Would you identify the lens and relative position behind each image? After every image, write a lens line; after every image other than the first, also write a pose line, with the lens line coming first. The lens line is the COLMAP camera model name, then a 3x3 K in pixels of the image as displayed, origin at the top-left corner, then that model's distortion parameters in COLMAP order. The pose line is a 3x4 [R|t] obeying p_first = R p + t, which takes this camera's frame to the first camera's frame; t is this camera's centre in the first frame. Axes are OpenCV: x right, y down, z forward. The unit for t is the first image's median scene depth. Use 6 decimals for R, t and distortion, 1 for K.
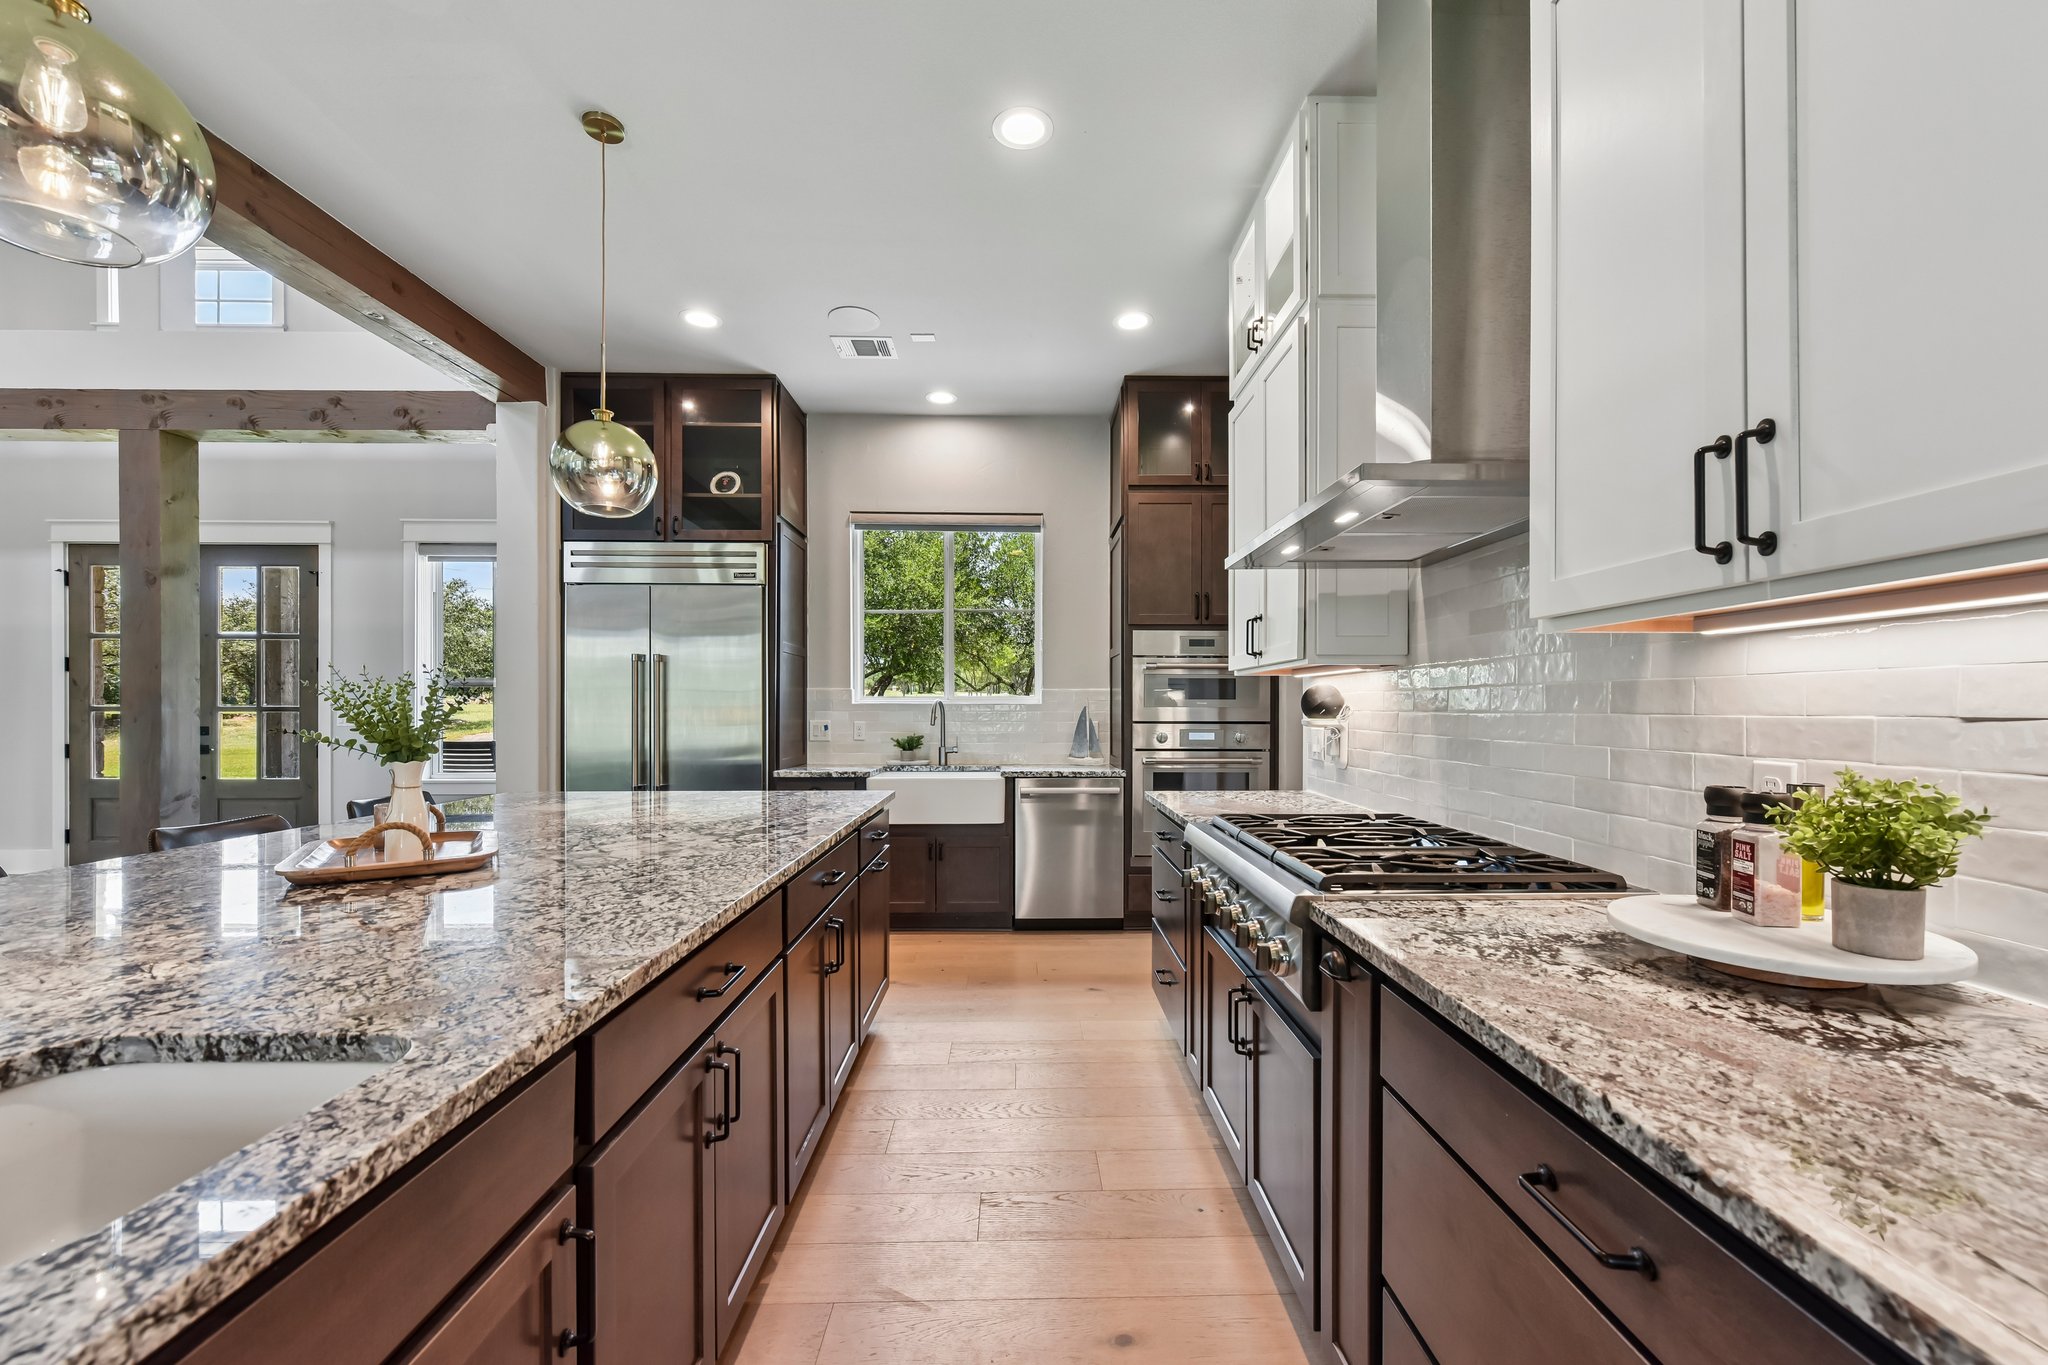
lens RADIAL K [[817.8, 0, 1041.8], [0, 817.8, 713.6], [0, 0, 1]] dist [-0.006636, 0.000014]
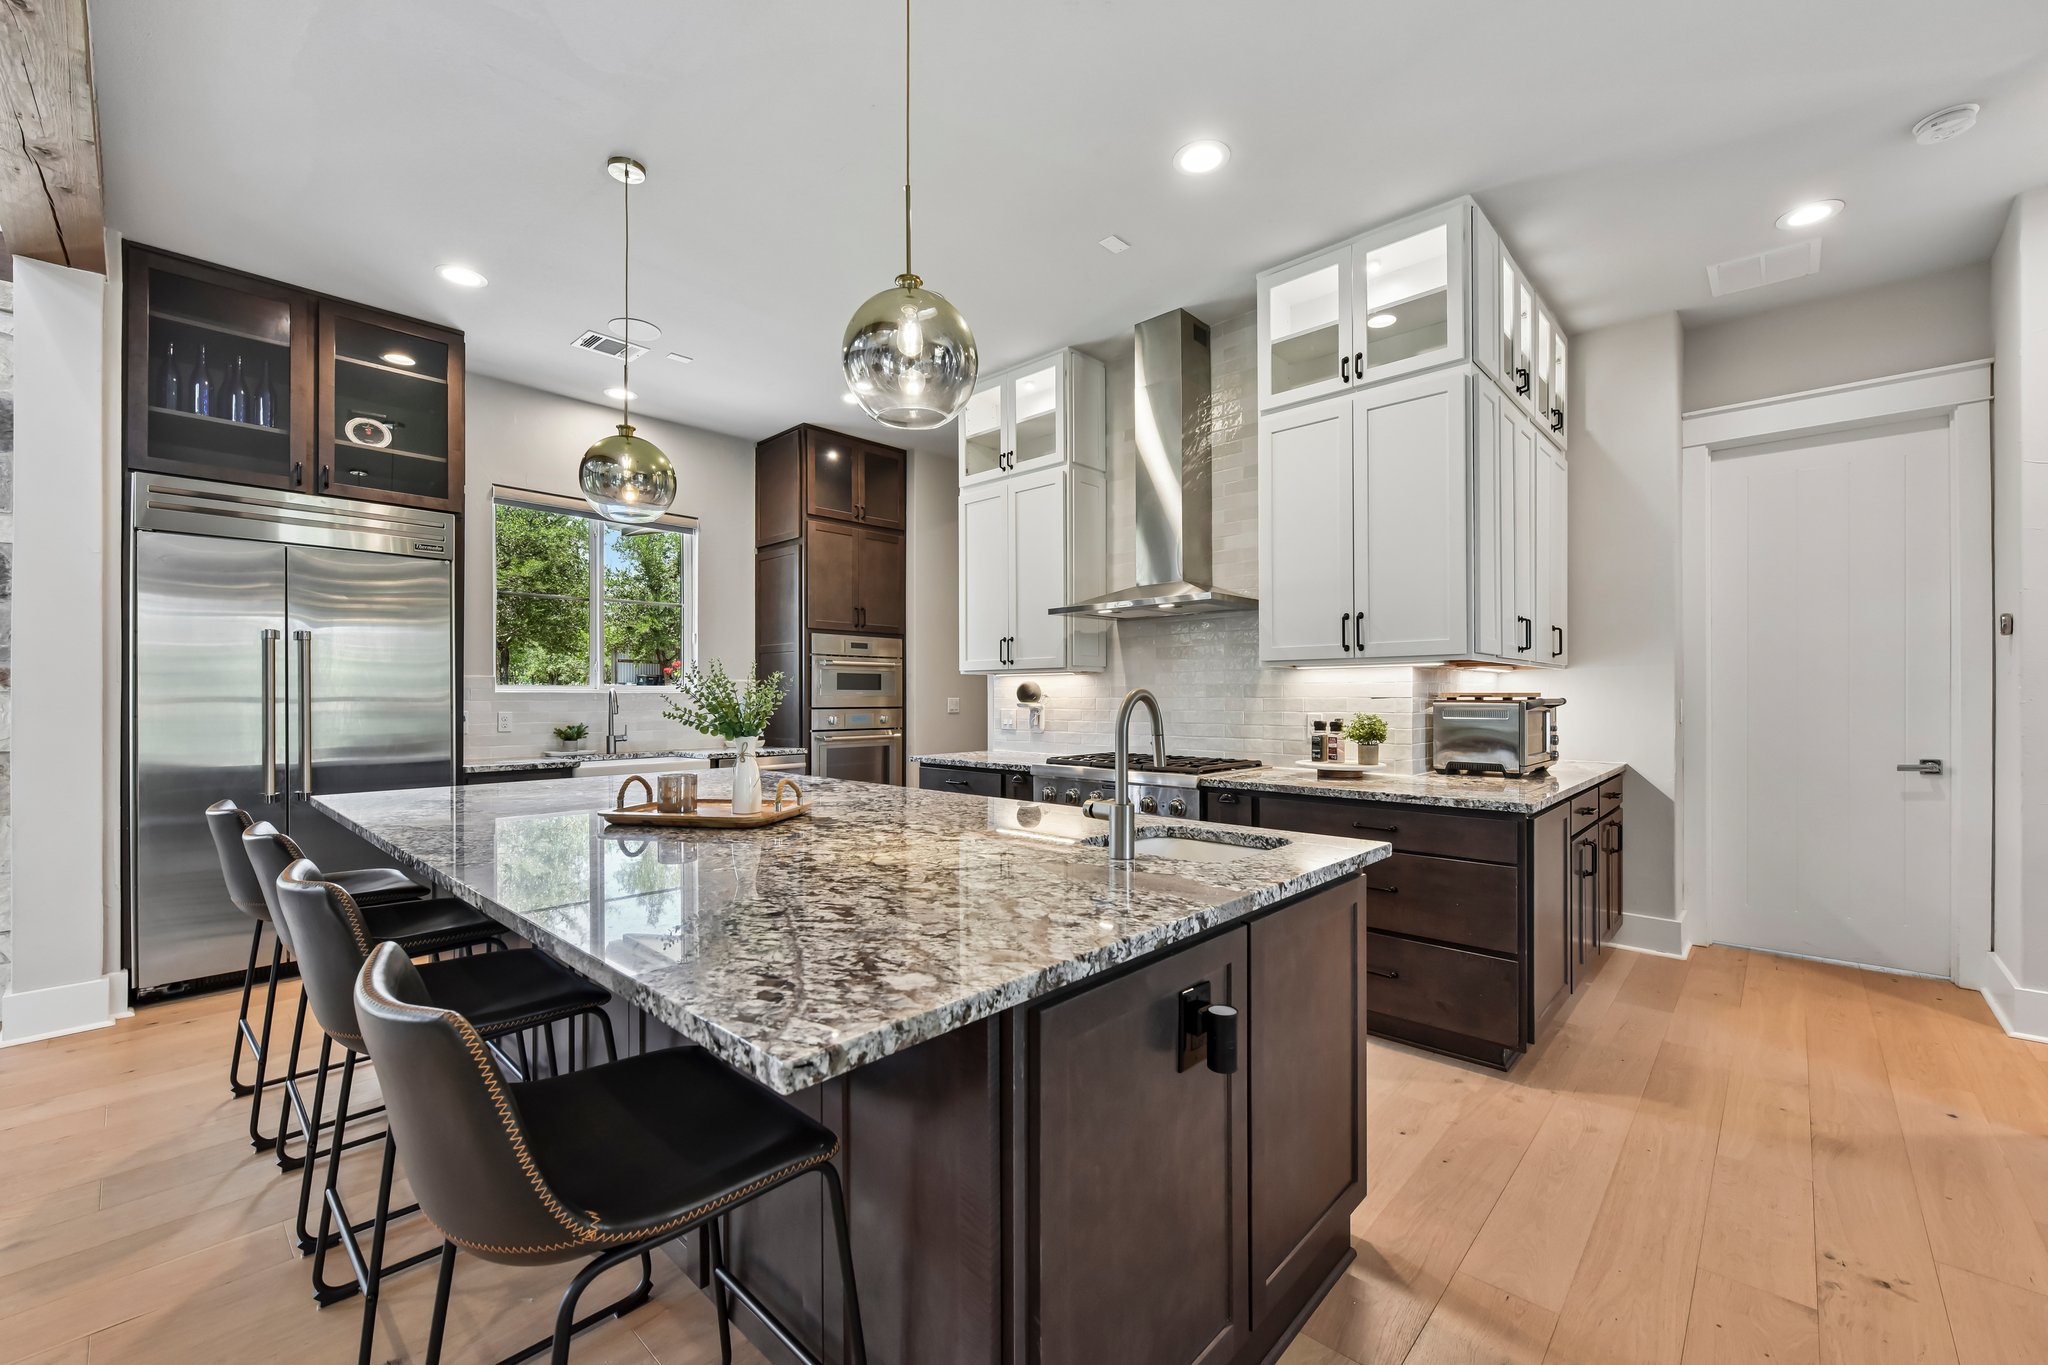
lens RADIAL K [[831.8, 0, 1031.0], [0, 831.8, 694.4], [0, 0, 1]] dist [0.000627, -0.000124]
pose [[0.696720, 0.000887, 0.717343, -0.521971], [0.007500, 0.999936, -0.008520, 0.002582], [-0.717304, 0.011316, 0.696668, -0.093400]]
